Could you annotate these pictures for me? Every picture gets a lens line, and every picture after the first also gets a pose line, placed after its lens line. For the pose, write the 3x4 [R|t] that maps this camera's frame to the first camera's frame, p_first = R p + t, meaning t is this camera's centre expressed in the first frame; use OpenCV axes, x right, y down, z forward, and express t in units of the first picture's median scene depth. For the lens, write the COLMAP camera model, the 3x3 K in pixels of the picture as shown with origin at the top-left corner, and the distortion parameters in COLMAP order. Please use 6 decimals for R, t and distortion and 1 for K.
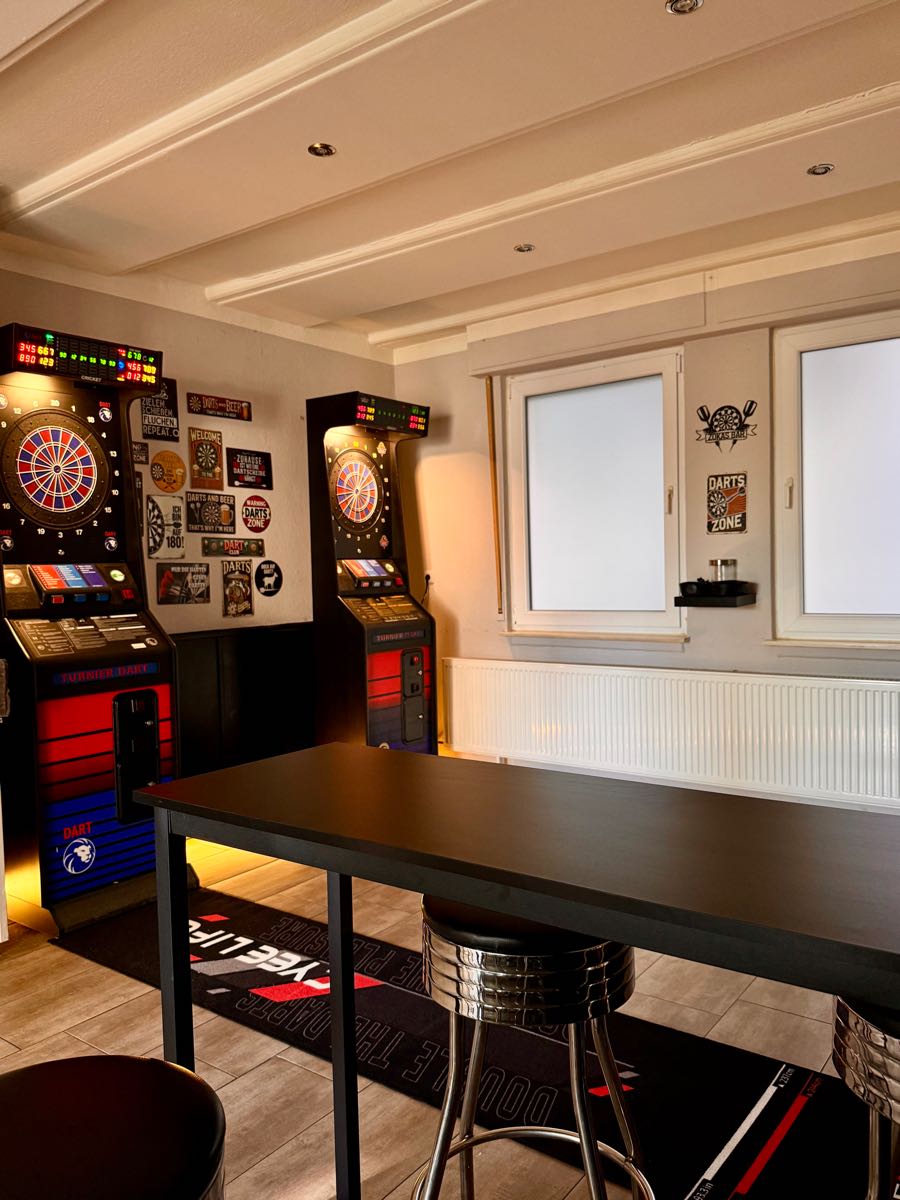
lens RADIAL K [[909.5, 0, 450.0], [0, 909.5, 600.0], [0, 0, 1]] dist [0.183097, -0.348411]
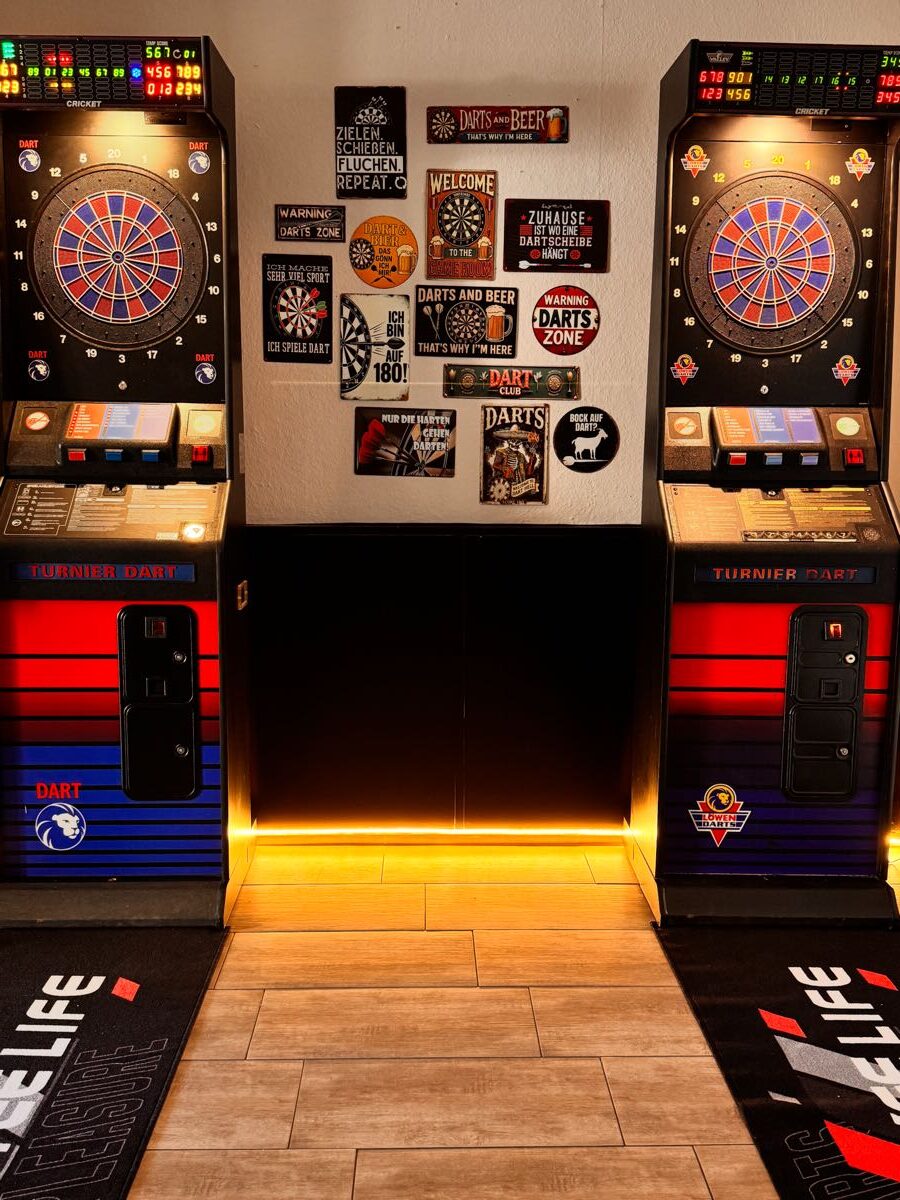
lens RADIAL K [[1225.1, 0, 444.5], [0, 1225.1, 596.7], [0, 0, 1]] dist [0.206057, -0.373967]
pose [[0.610888, 0.143850, -0.778539, 0.367783], [-0.054594, 0.988668, 0.139838, -0.031497], [0.789832, -0.042922, 0.611819, 0.509872]]
